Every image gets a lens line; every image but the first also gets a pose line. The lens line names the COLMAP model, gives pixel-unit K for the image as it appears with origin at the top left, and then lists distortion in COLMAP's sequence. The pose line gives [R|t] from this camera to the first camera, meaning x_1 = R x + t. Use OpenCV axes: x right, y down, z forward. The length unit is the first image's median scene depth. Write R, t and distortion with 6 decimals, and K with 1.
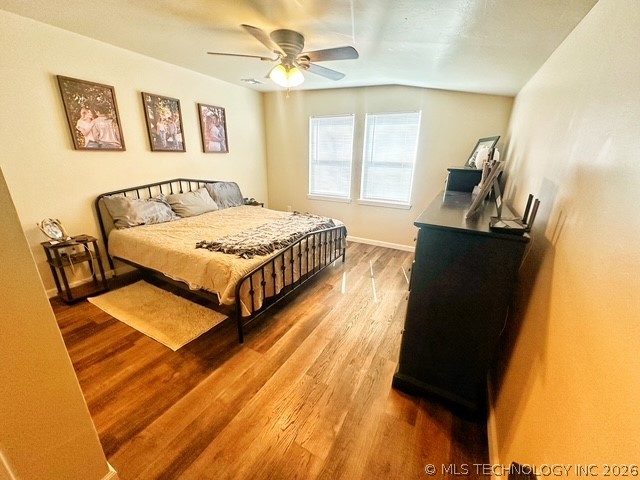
lens RADIAL K [[255.9, 0, 320.0], [0, 255.9, 240.0], [0, 0, 1]] dist [0.001074, 0.000283]
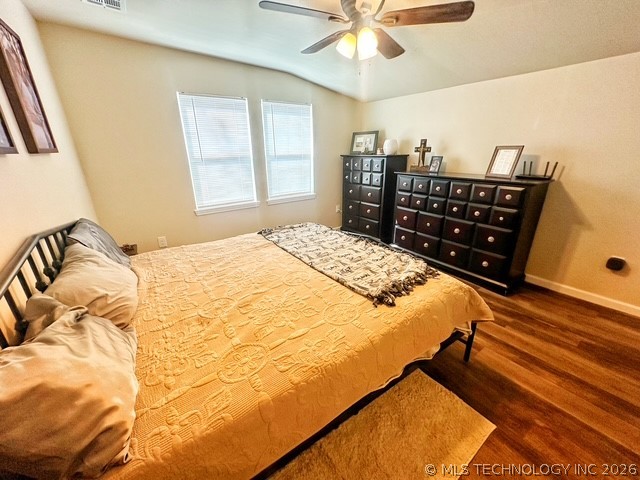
lens RADIAL K [[255.9, 0, 318.4], [0, 255.9, 239.4], [0, 0, 1]] dist [0.001074, 0.000283]
pose [[0.440044, -0.328101, 0.835889, -0.596523], [0.309040, 0.929330, 0.202088, -0.171427], [-0.843122, 0.169396, 0.510343, 0.475509]]
